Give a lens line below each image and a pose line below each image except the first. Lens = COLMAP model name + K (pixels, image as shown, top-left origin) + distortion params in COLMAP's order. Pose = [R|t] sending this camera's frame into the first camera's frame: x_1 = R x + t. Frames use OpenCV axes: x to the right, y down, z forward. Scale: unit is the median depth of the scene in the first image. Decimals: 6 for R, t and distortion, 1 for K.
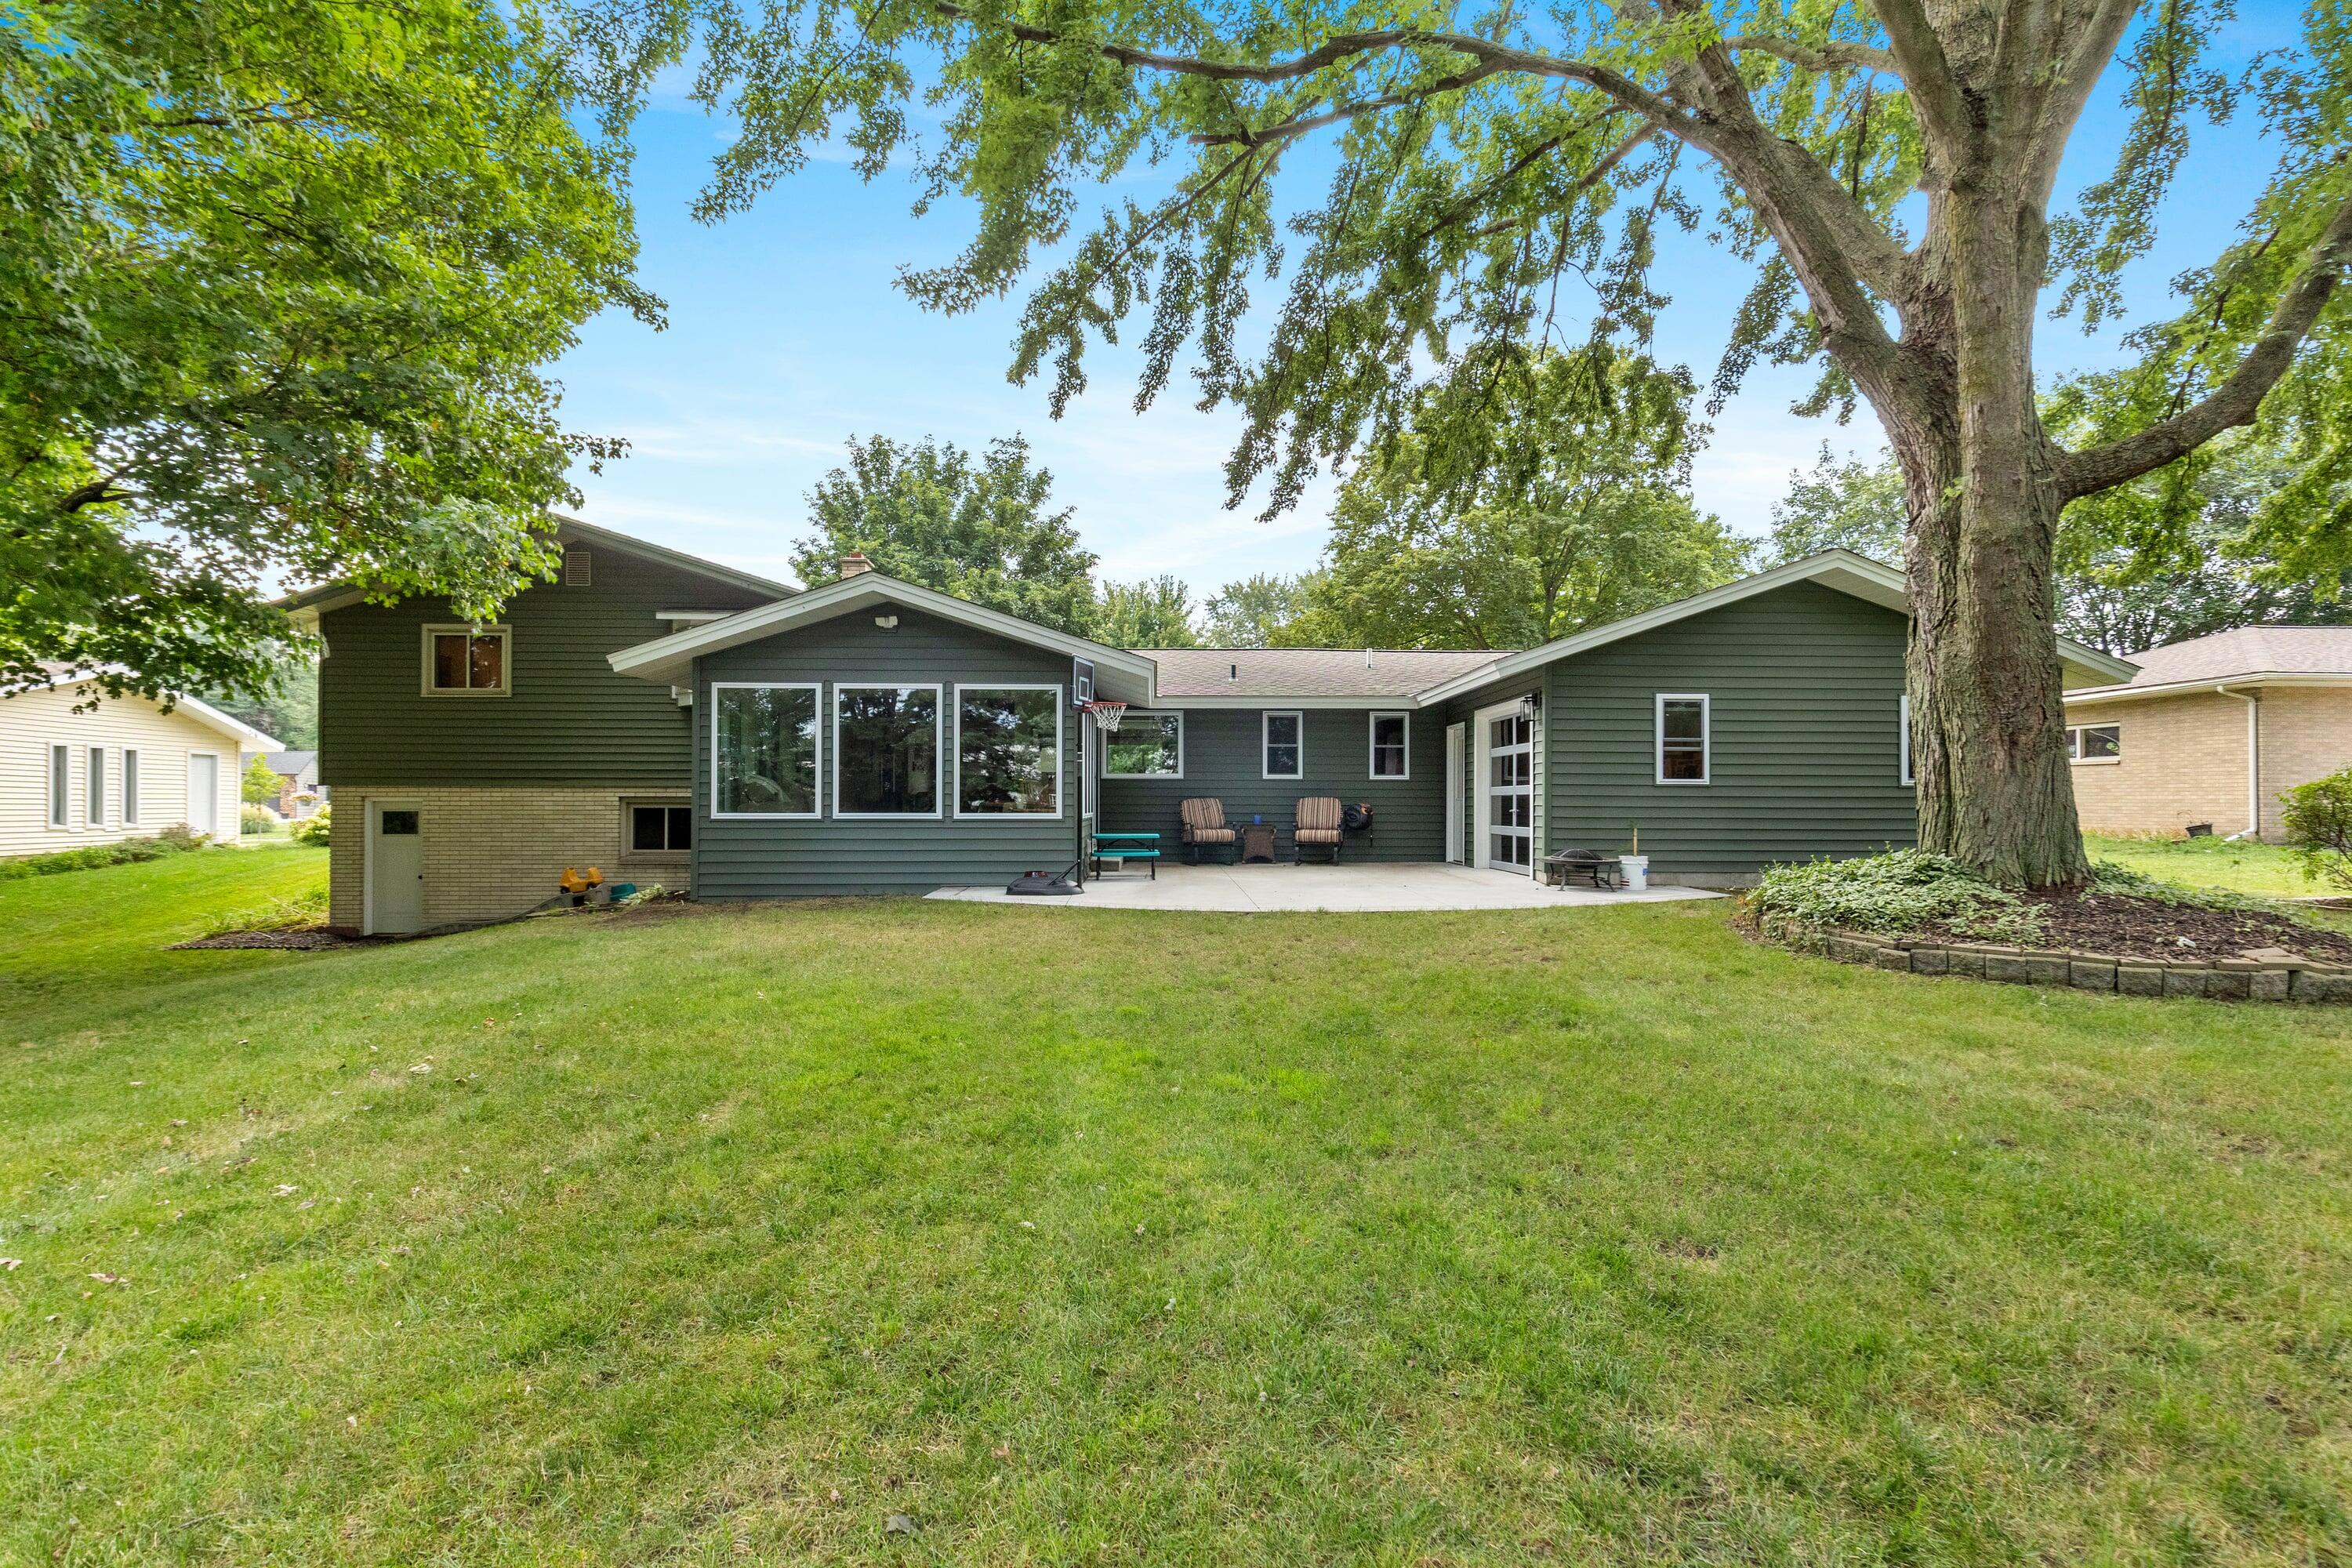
lens RADIAL K [[1044.5, 0, 1213.7], [0, 1044.5, 783.7], [0, 0, 1]] dist [-0.001186, -0.000075]
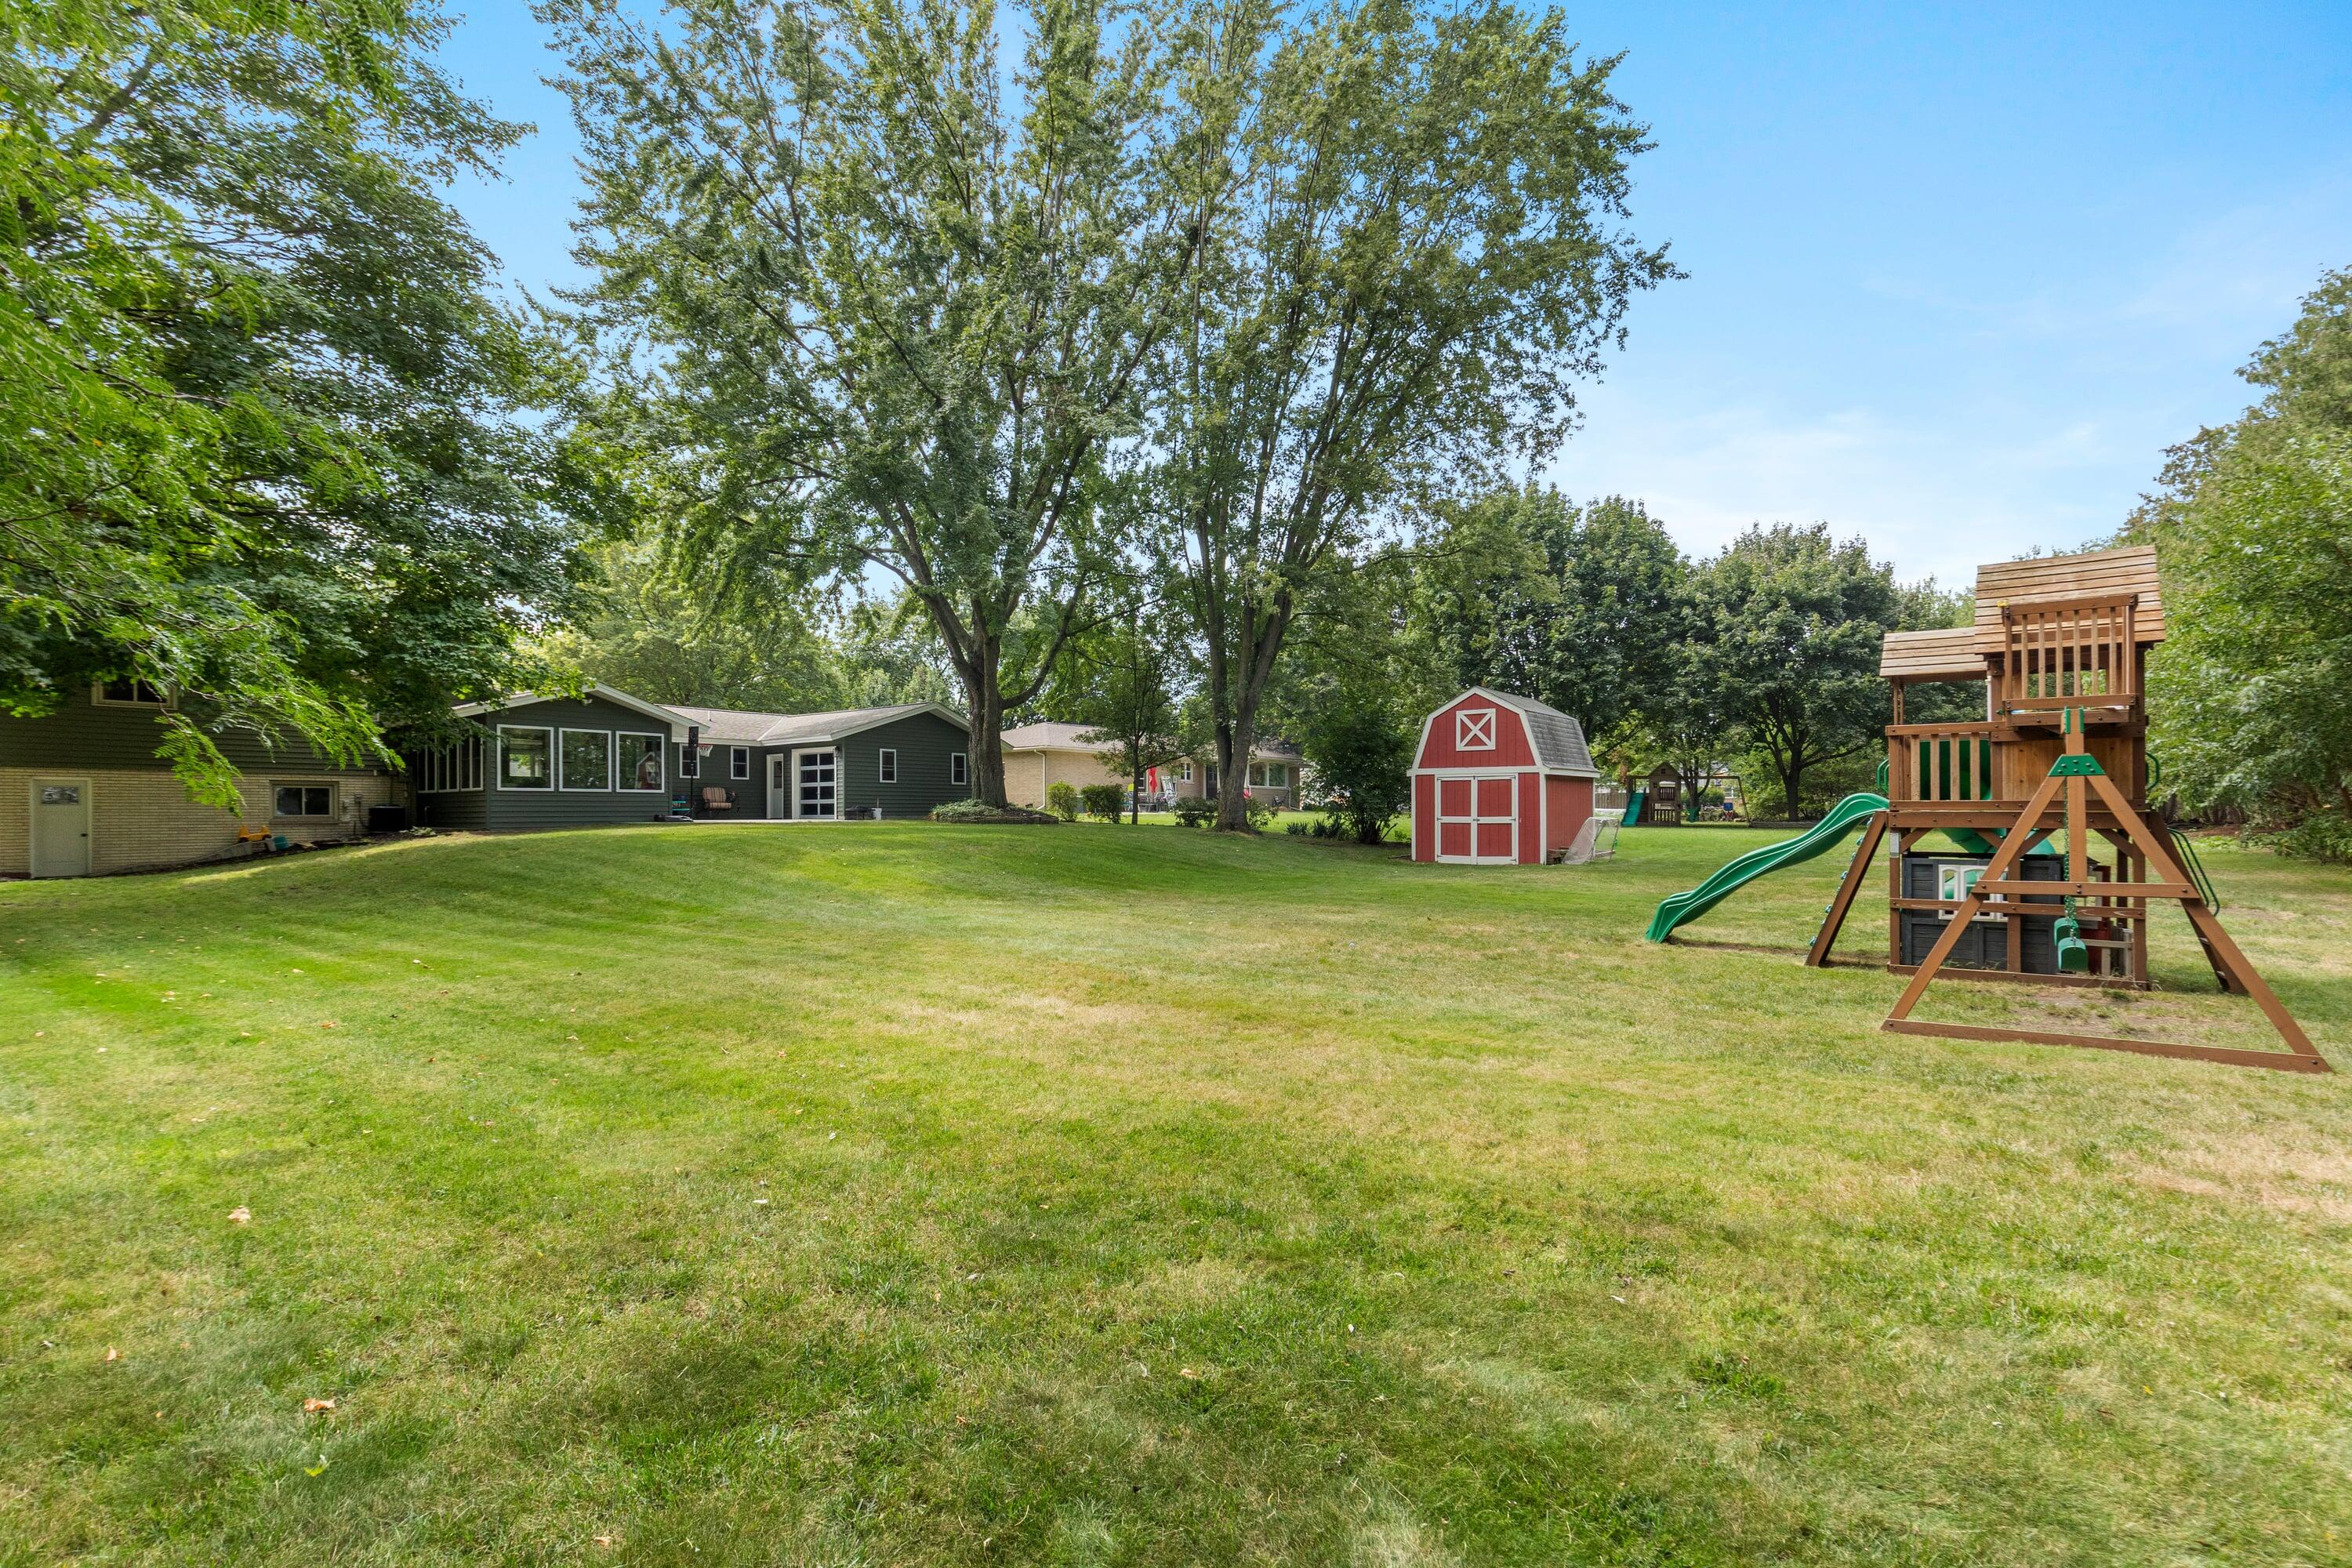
lens RADIAL K [[1057.5, 0, 1181.6], [0, 1057.5, 789.0], [0, 0, 1]] dist [0.000758, 0.000394]
pose [[0.638863, 0.013560, 0.769201, -0.894951], [-0.008988, 0.999908, -0.010162, 0.028761], [-0.769268, -0.000421, 0.638926, -1.014846]]
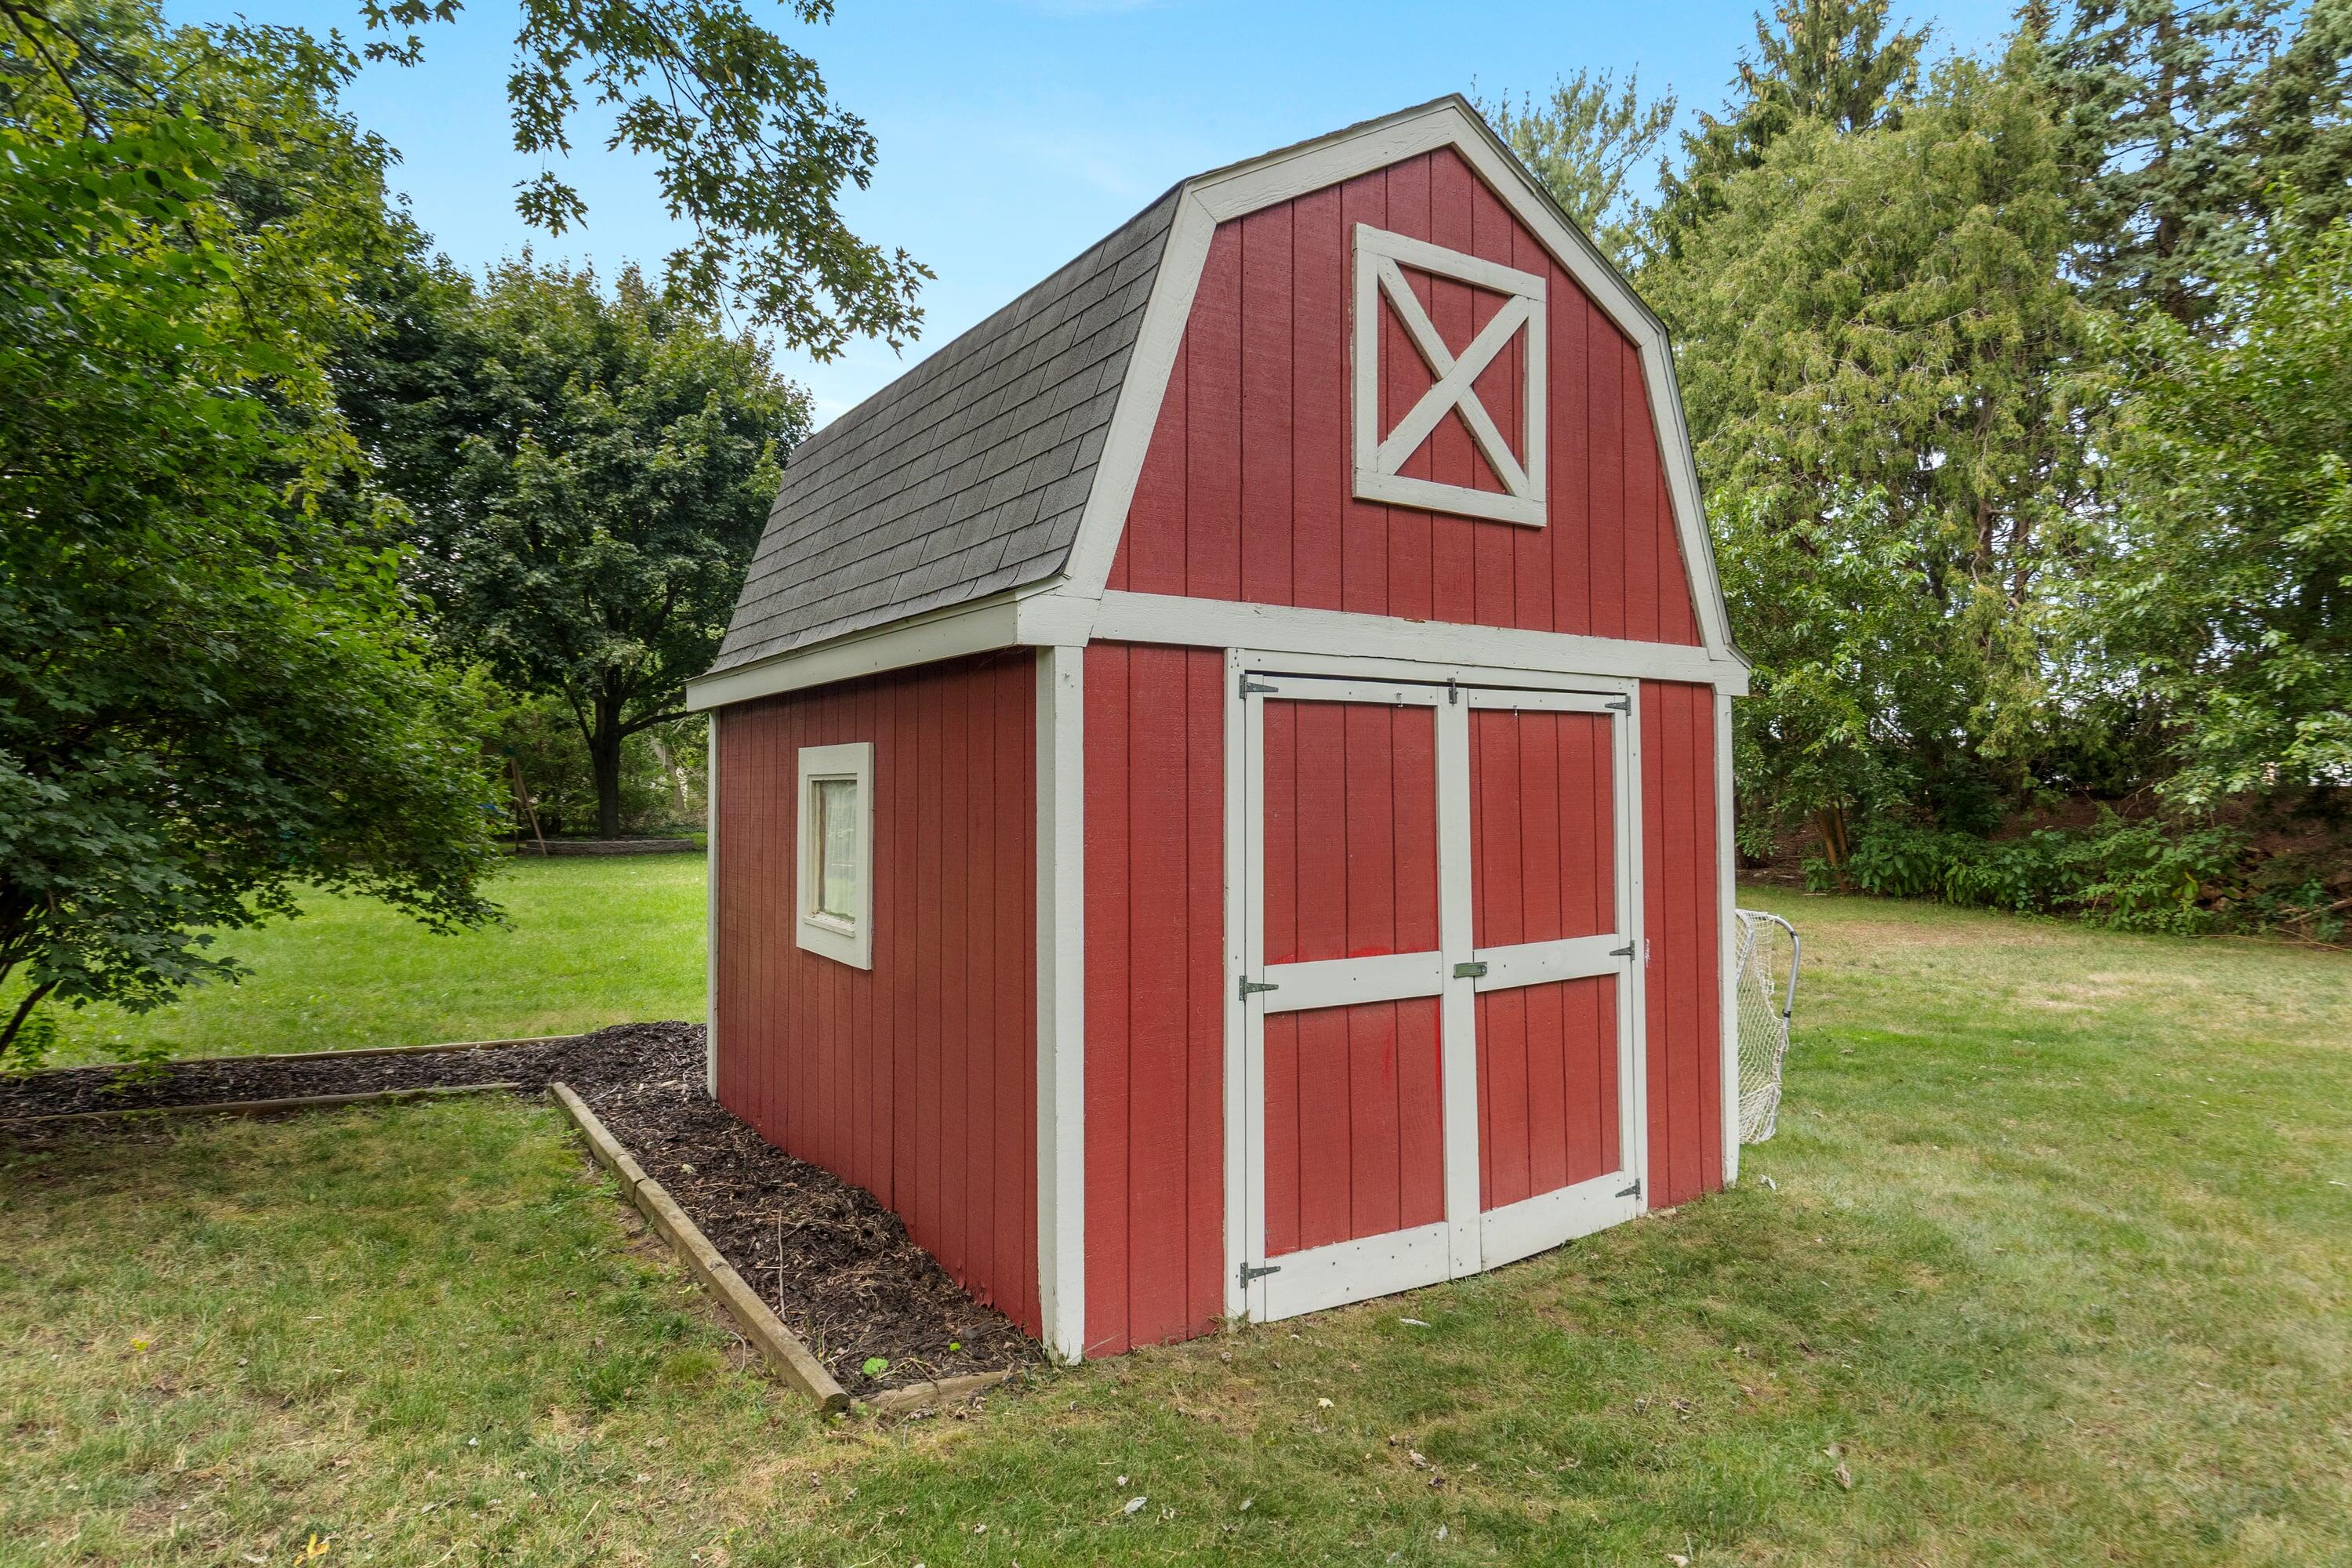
lens RADIAL K [[1330.6, 0, 1180.4], [0, 1330.6, 752.5], [0, 0, 1]] dist [0.005871, 0.000701]
pose [[-0.512232, 0.030306, 0.858312, 0.304789], [-0.008358, 0.999154, -0.040266, 0.018894], [-0.858807, -0.027799, -0.511545, -0.183085]]
